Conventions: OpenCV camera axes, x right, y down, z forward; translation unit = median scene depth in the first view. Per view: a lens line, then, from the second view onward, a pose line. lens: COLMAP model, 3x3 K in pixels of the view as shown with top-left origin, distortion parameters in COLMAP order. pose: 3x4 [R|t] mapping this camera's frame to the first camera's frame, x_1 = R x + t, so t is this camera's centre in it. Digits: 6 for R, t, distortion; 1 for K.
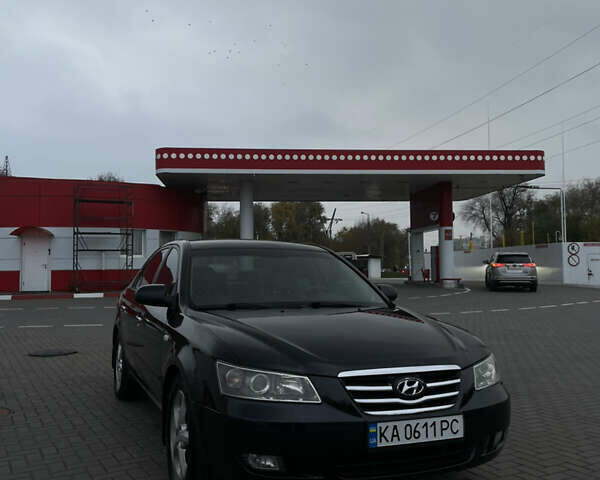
lens RADIAL K [[605.5, 0, 300.0], [0, 605.5, 240.0], [0, 0, 1]] dist [0.012192, -0.008287]
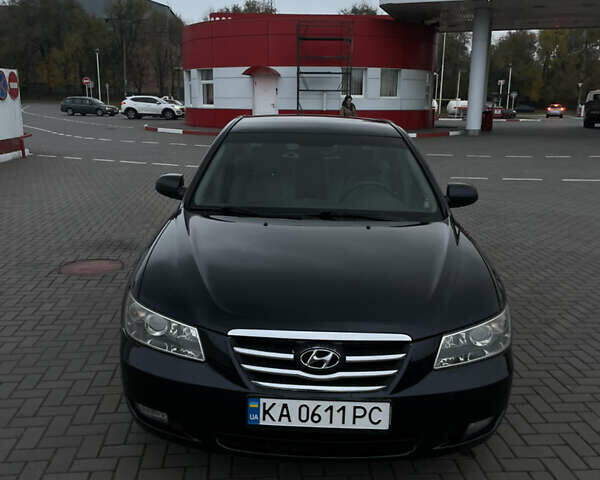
lens RADIAL K [[603.3, 0, 292.9], [0, 603.3, 239.8], [0, 0, 1]] dist [0.017744, -0.014413]
pose [[0.910947, 0.106721, -0.398480, 0.440788], [0.004824, 0.963135, 0.268977, -0.114039], [0.412495, -0.246946, 0.876850, 0.338227]]
